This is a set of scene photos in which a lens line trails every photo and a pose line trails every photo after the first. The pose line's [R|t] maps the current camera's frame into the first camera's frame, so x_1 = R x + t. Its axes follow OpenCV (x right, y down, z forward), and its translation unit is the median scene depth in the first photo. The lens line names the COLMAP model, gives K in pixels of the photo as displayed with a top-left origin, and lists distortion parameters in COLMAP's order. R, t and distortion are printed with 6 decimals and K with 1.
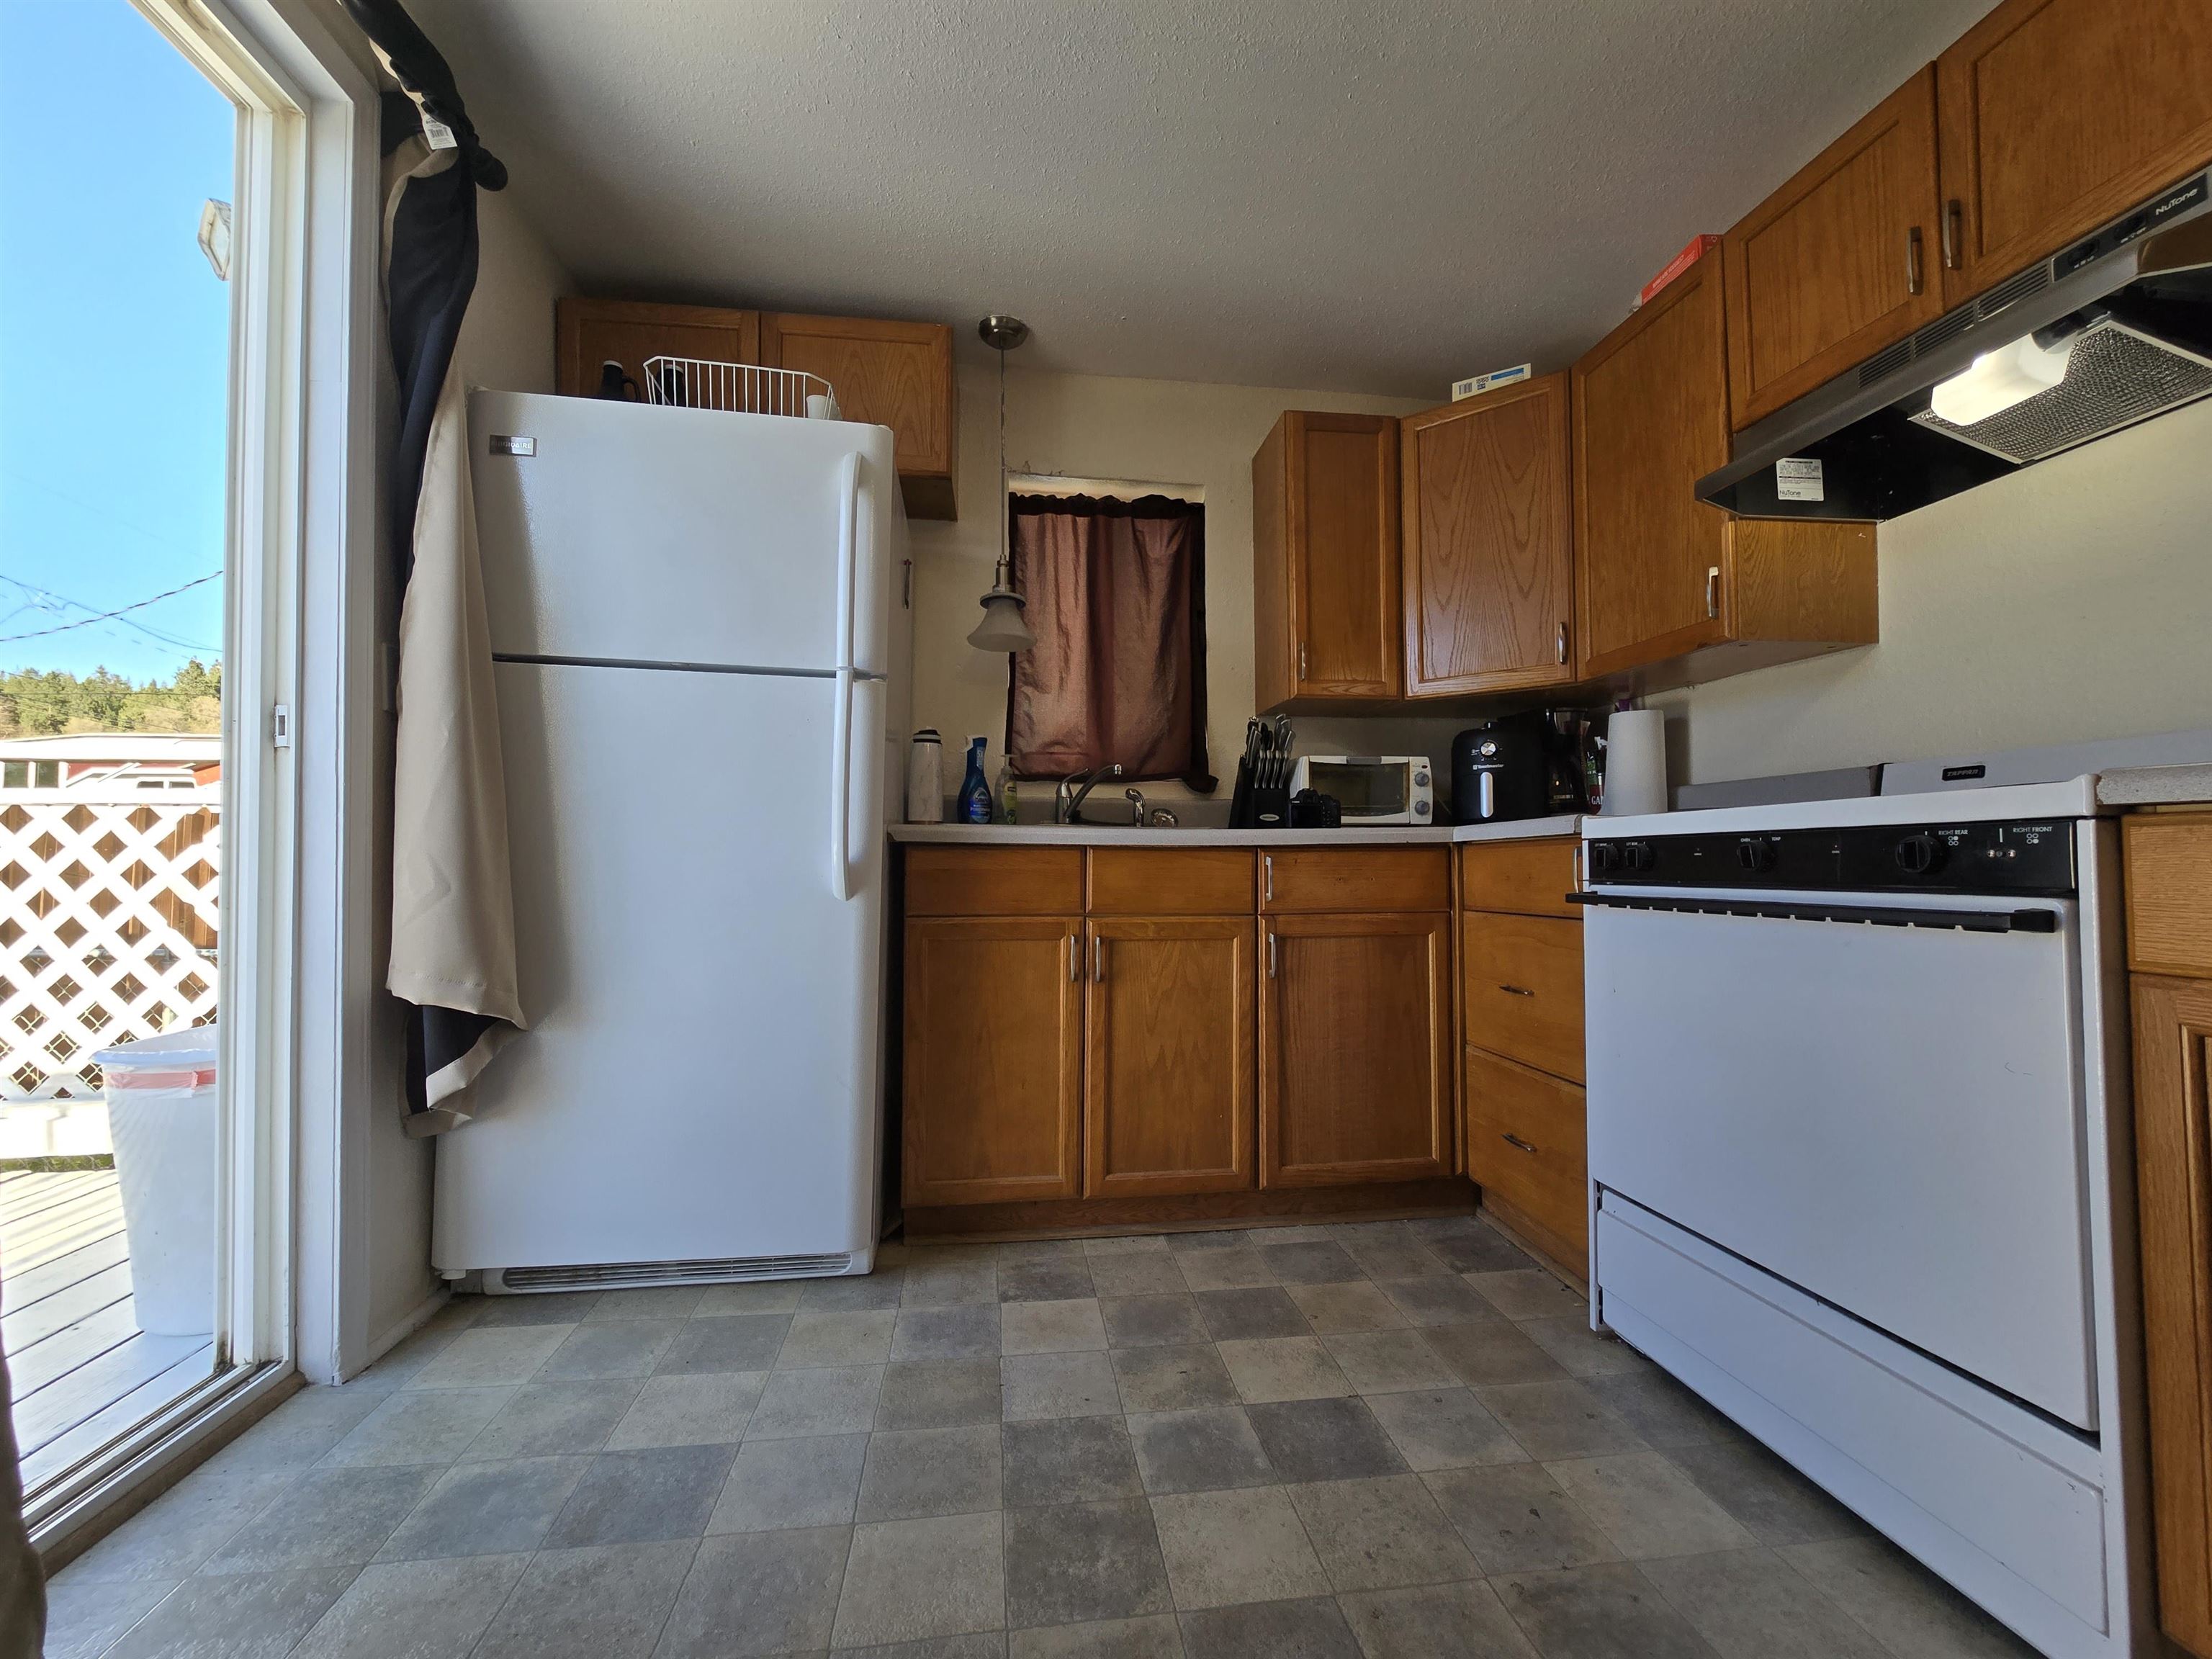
lens RADIAL K [[906.3, 0, 1105.6], [0, 906.3, 840.6], [0, 0, 1]] dist [-0.002706, -0.000230]
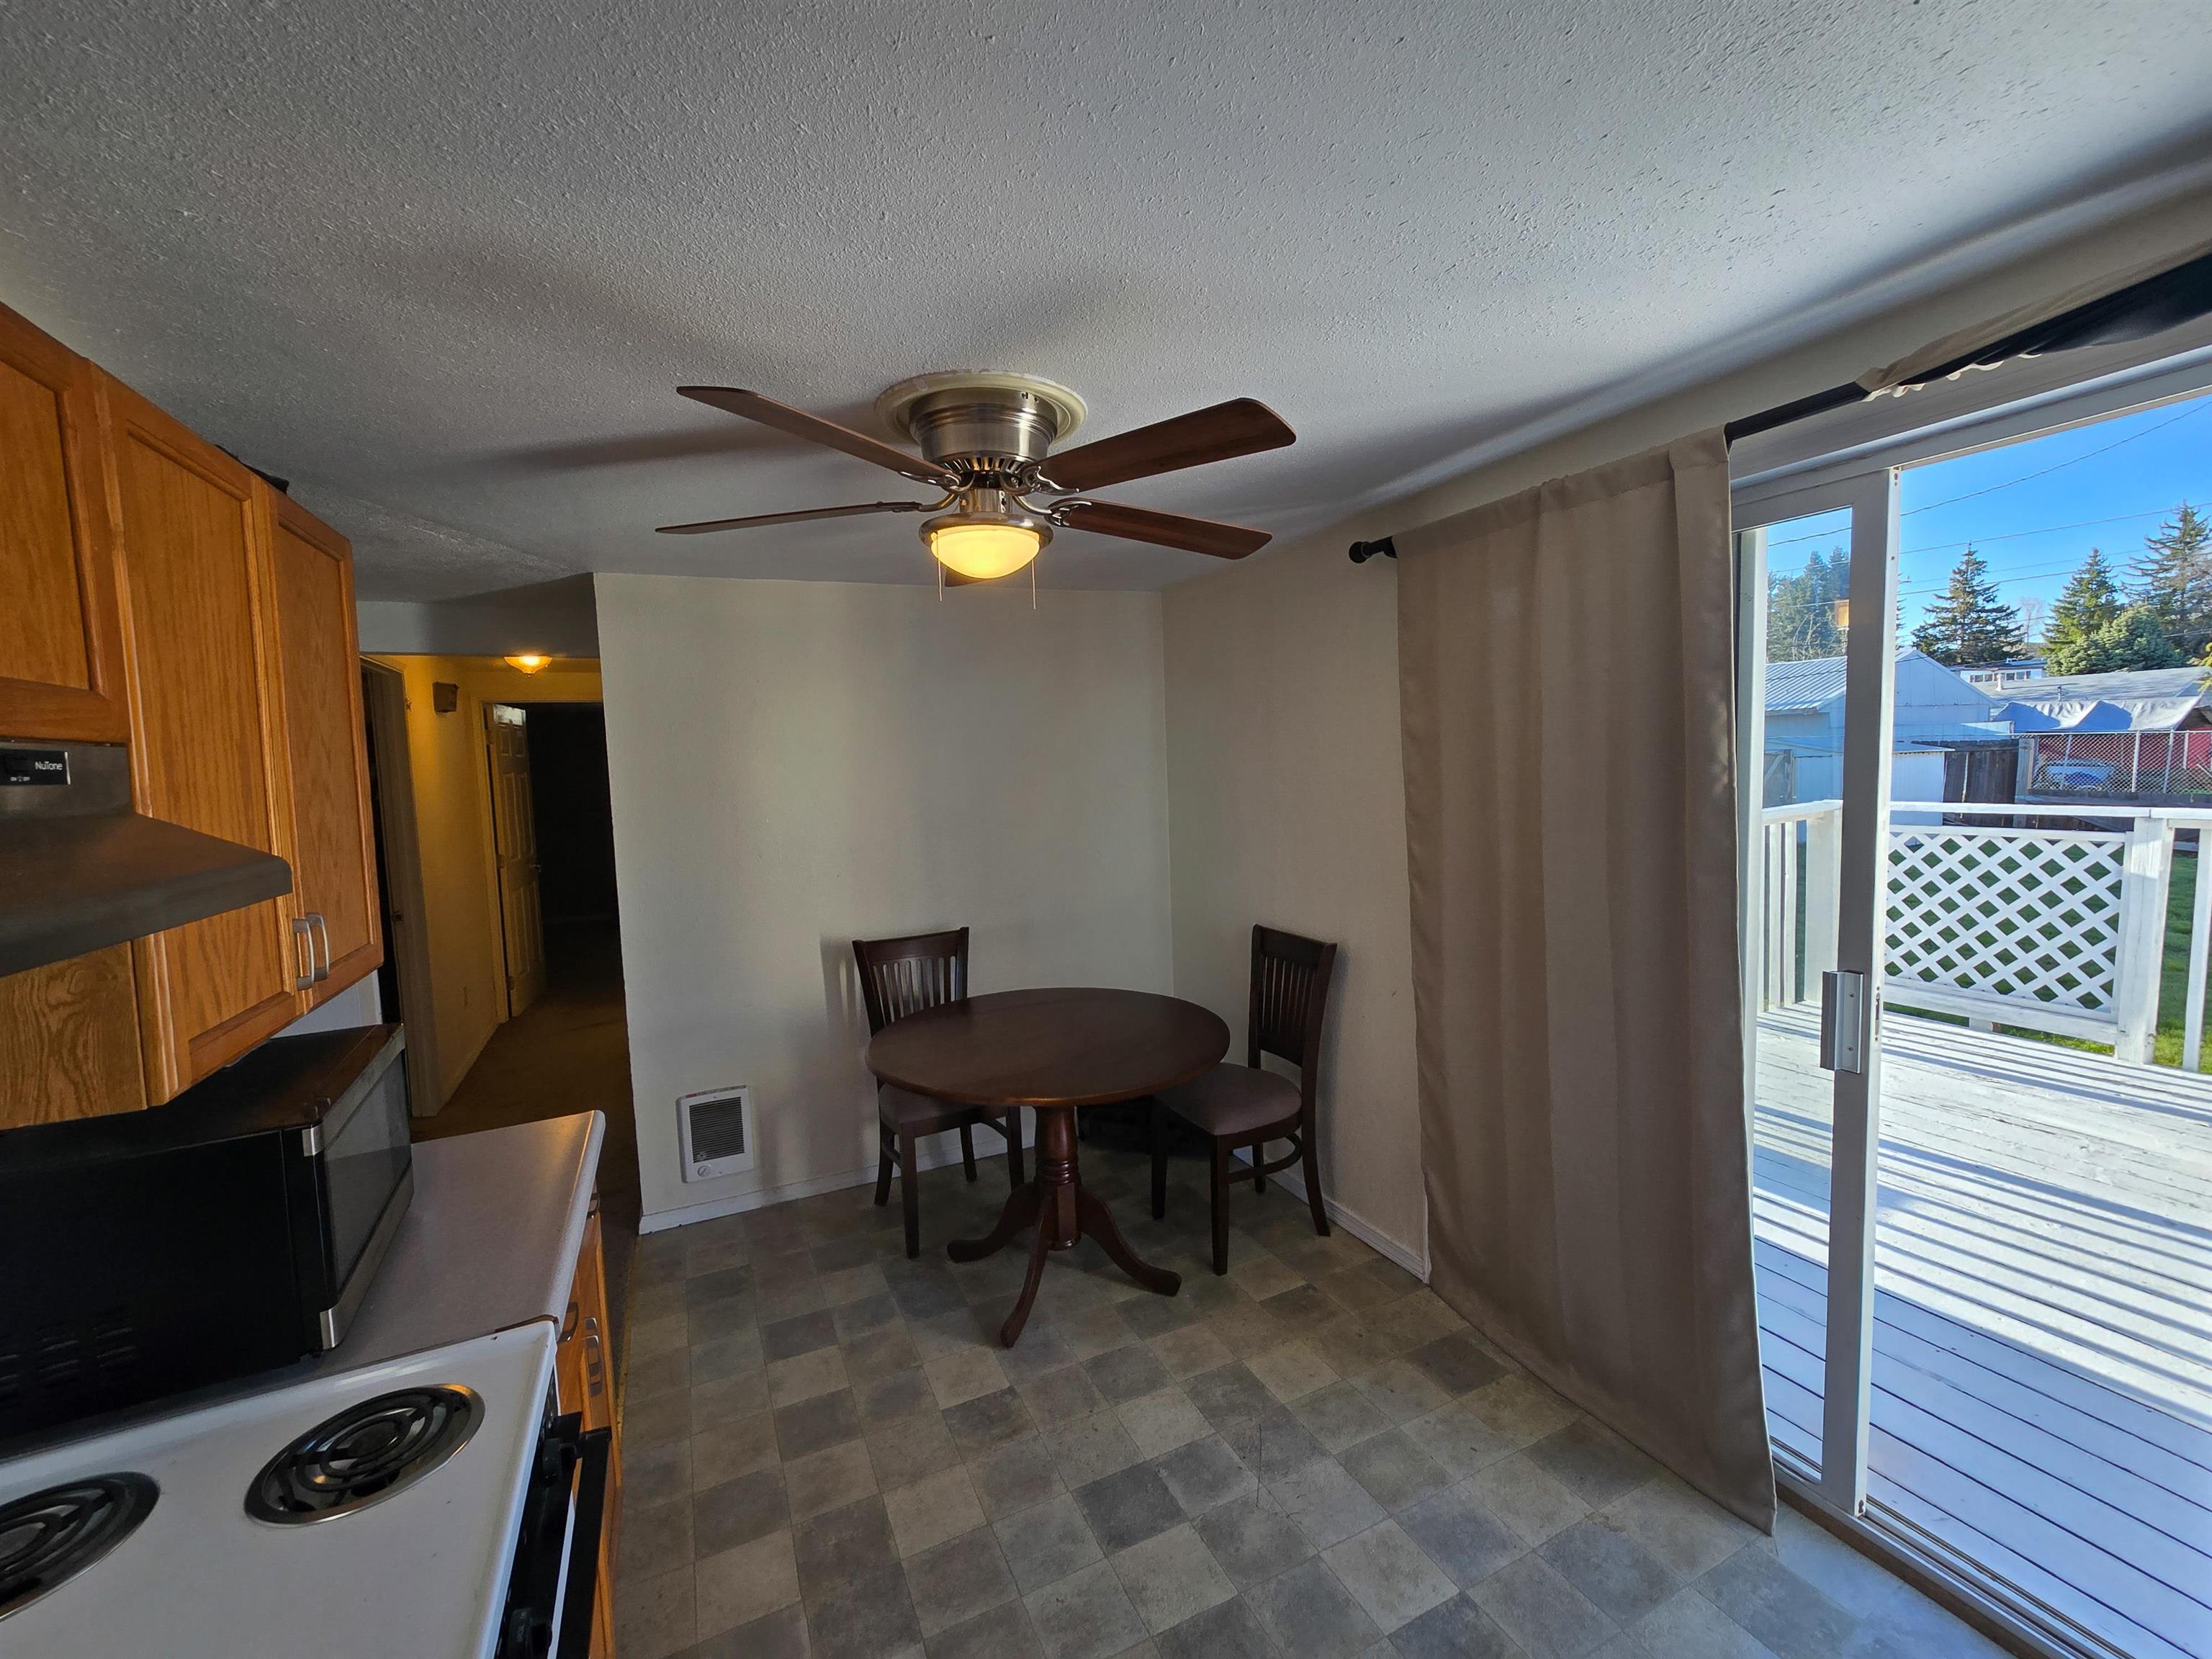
lens RADIAL K [[906.3, 0, 1112.2], [0, 906.3, 829.0], [0, 0, 1]] dist [-0.002706, -0.000230]
pose [[-0.950497, 0.059156, -0.305052, 0.621032], [0.050235, 0.998051, 0.037017, -0.459102], [0.306648, 0.019860, -0.951616, 2.270829]]
